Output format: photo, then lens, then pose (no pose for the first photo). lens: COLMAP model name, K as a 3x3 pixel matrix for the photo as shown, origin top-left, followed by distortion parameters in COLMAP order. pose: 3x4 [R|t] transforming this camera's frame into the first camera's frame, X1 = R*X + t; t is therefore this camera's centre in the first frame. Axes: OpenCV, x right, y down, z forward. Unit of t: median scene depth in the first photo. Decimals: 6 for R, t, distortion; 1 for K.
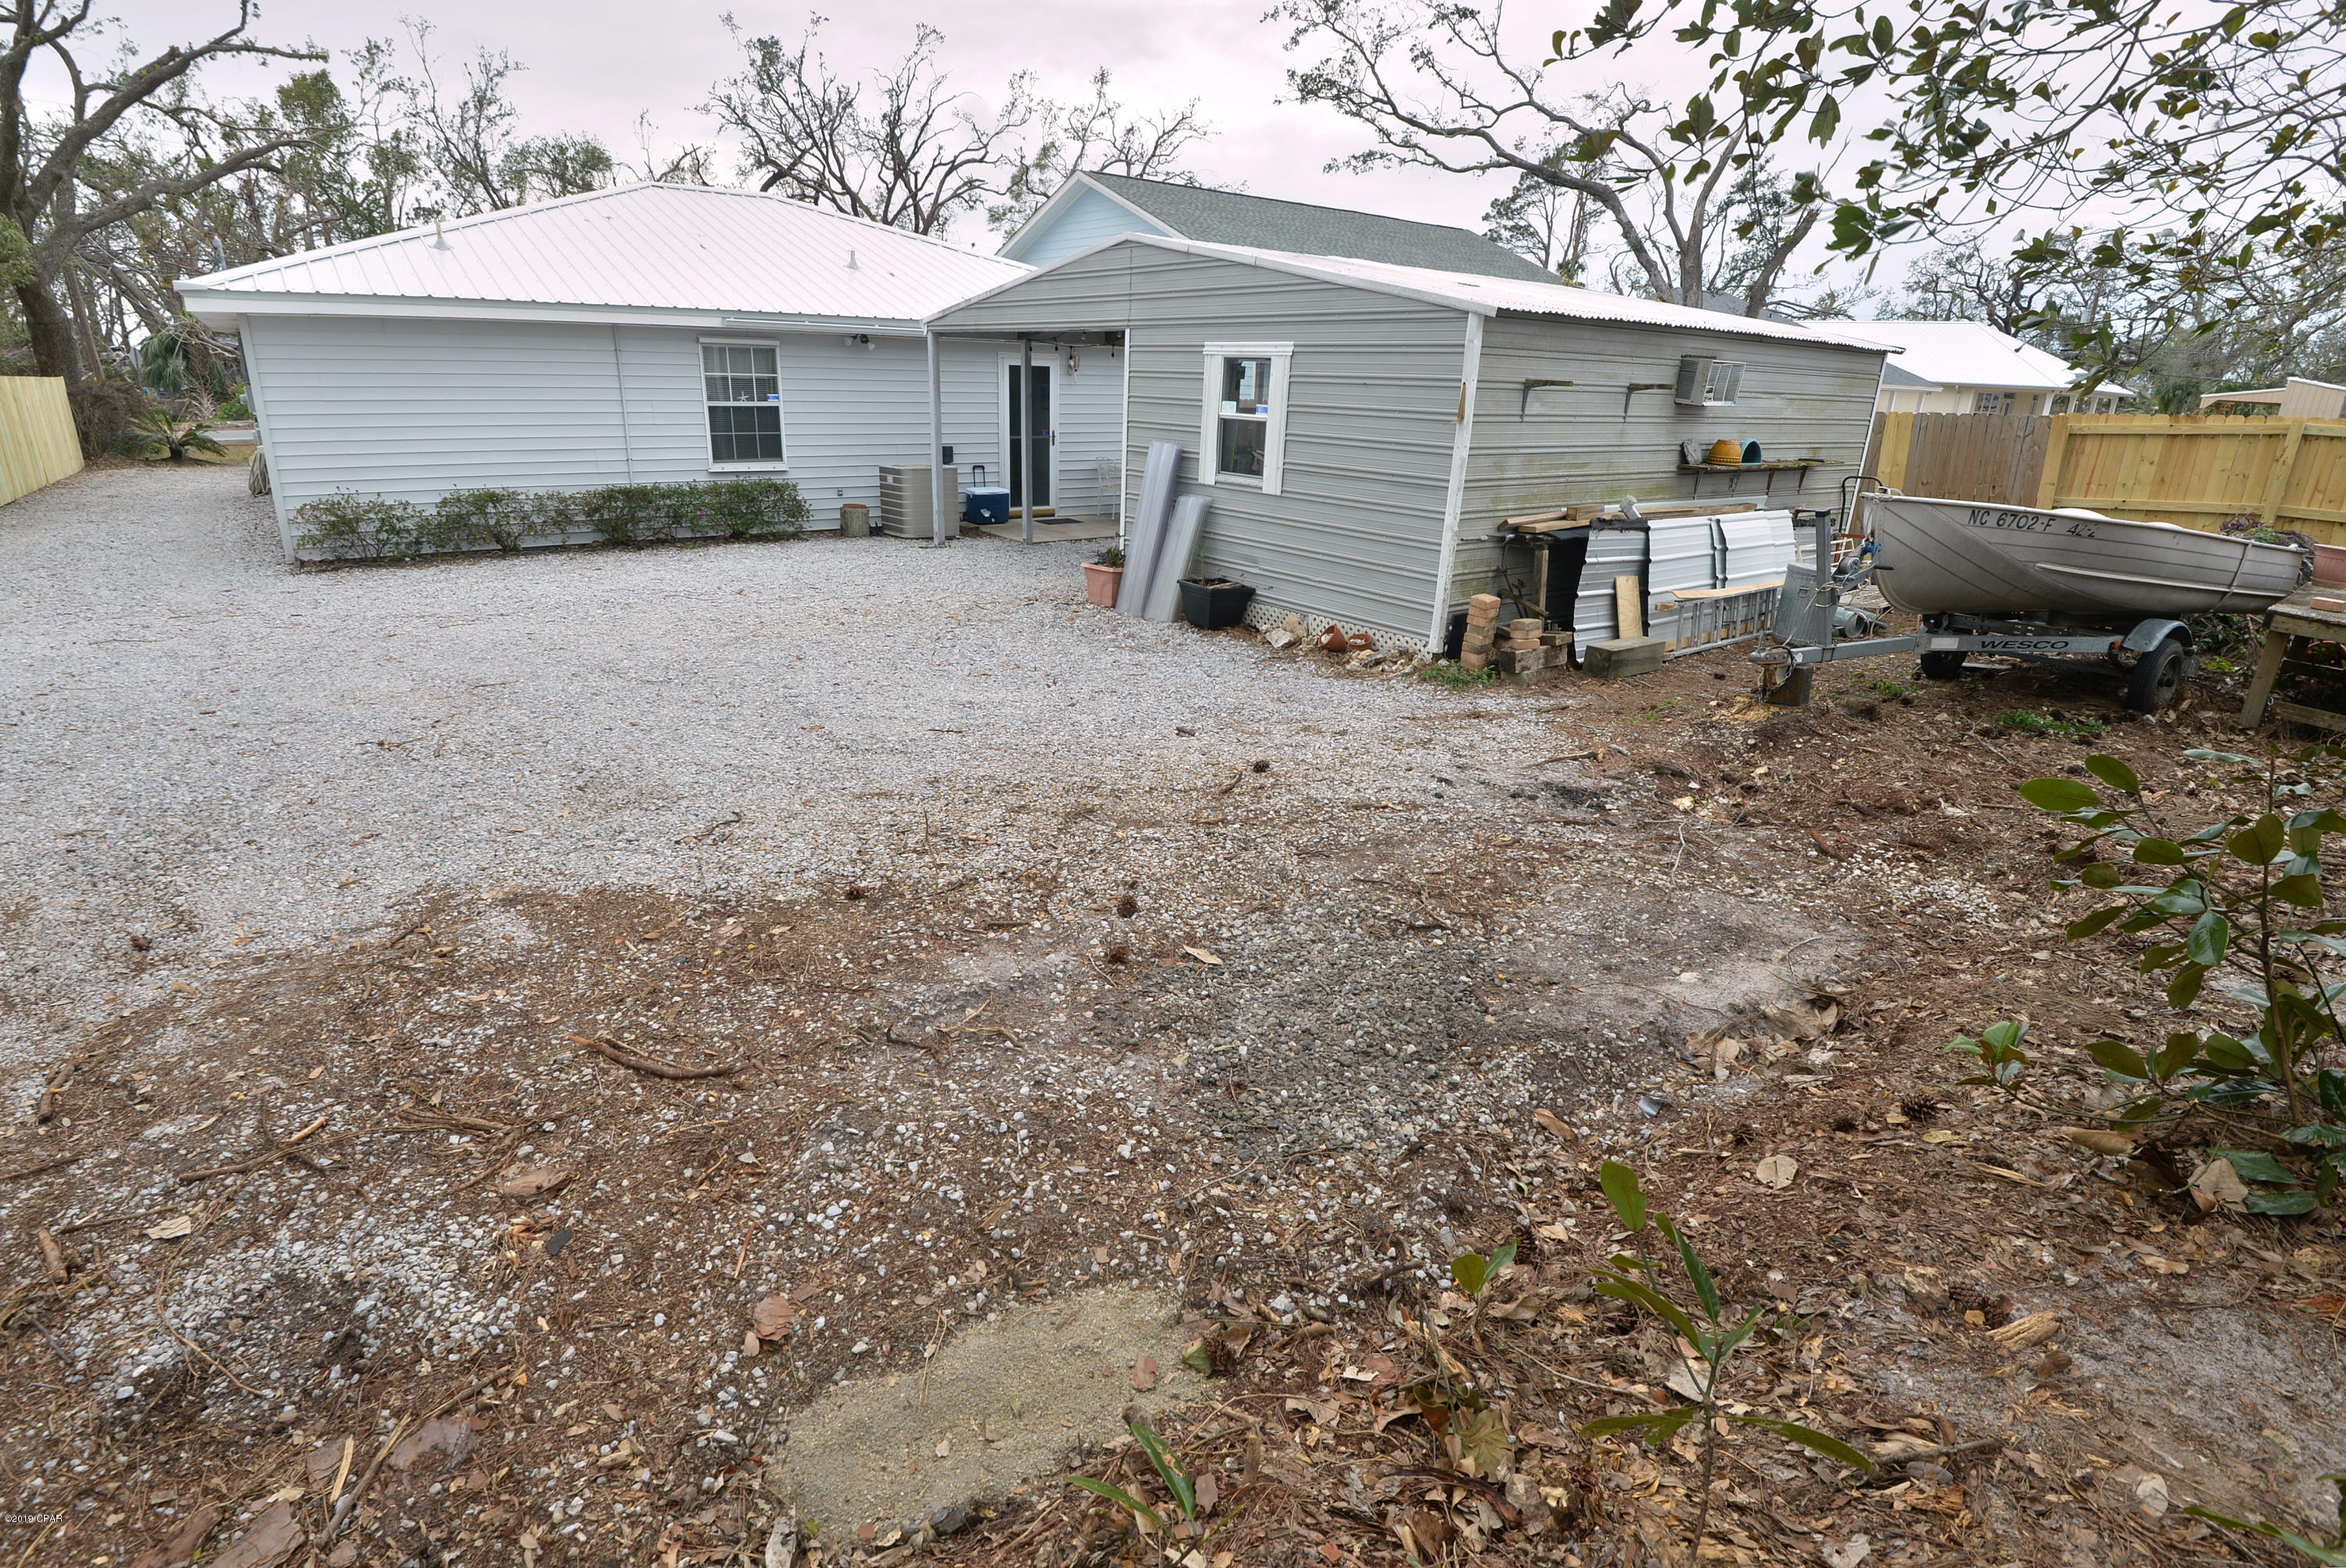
lens RADIAL K [[1125.0, 0, 1139.2], [0, 1125.0, 778.8], [0, 0, 1]] dist [0.001440, -0.034318]
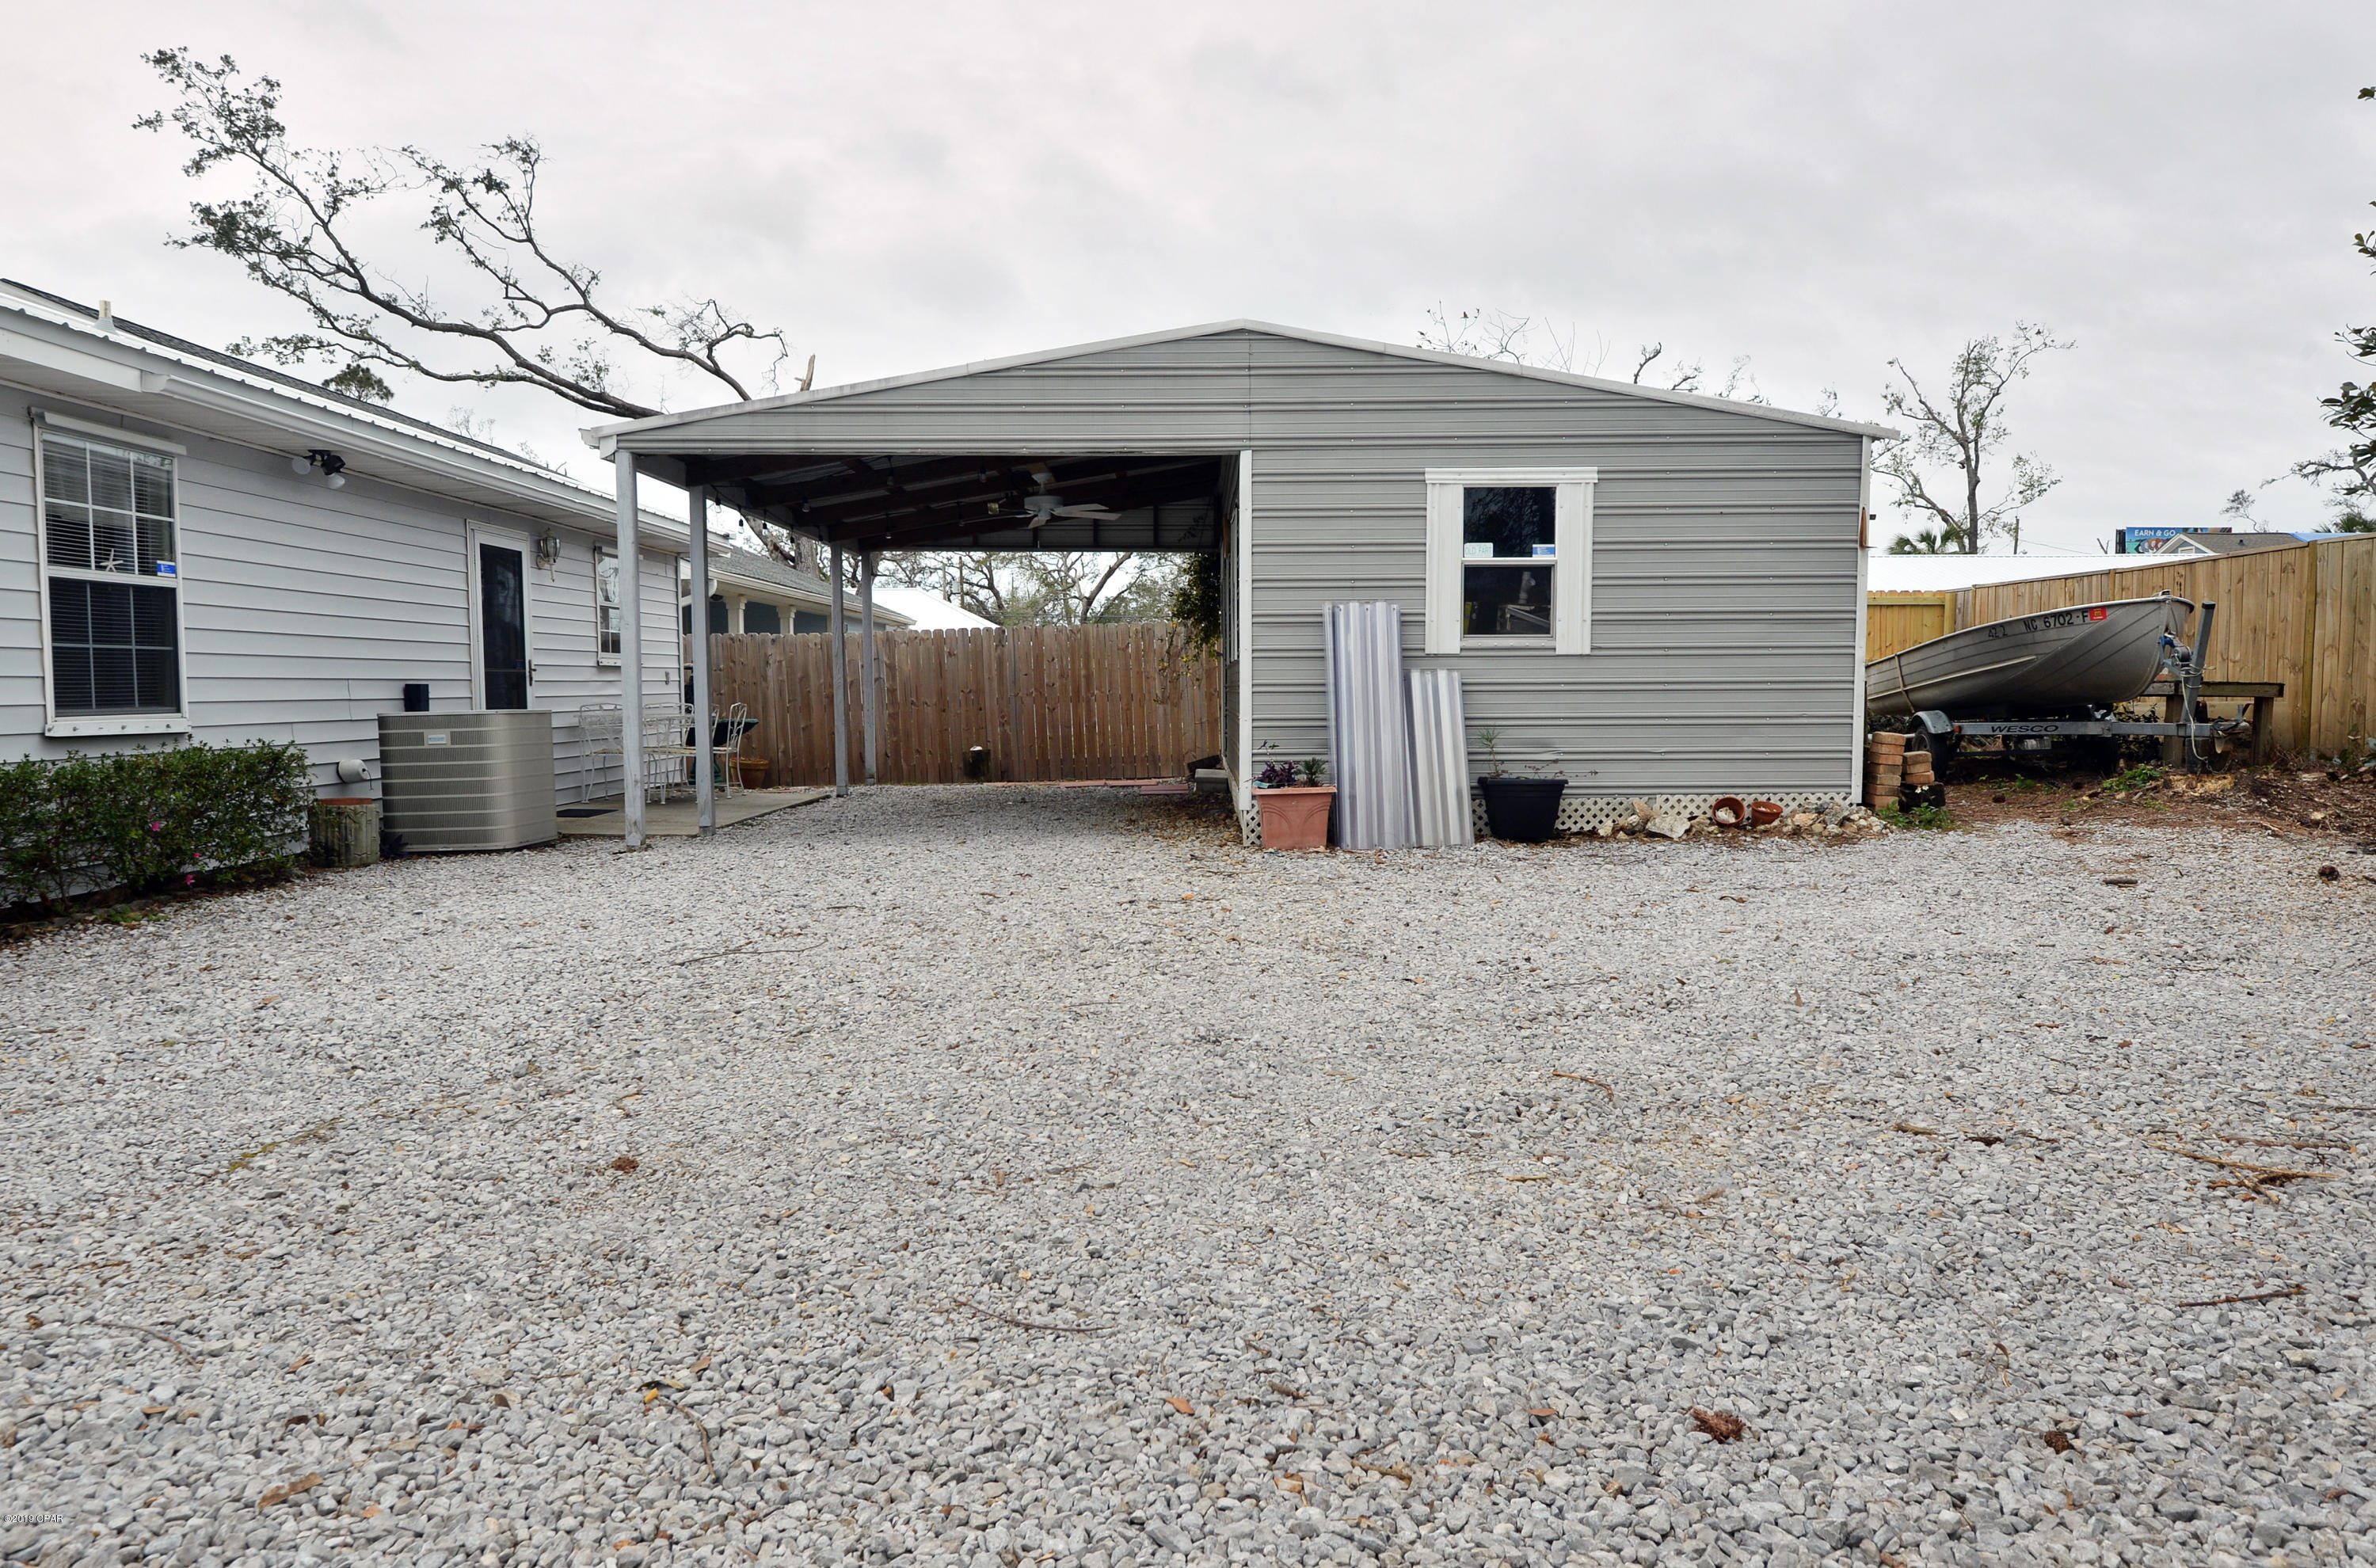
lens RADIAL K [[1413.9, 0, 1188.0], [0, 1413.9, 784.0], [0, 0, 1]] dist [0.025572, -0.041698]
pose [[0.603935, -0.085983, 0.792382, -0.797285], [0.290604, 0.949482, -0.118462, -0.127352], [-0.742167, 0.301812, 0.598413, 0.626188]]
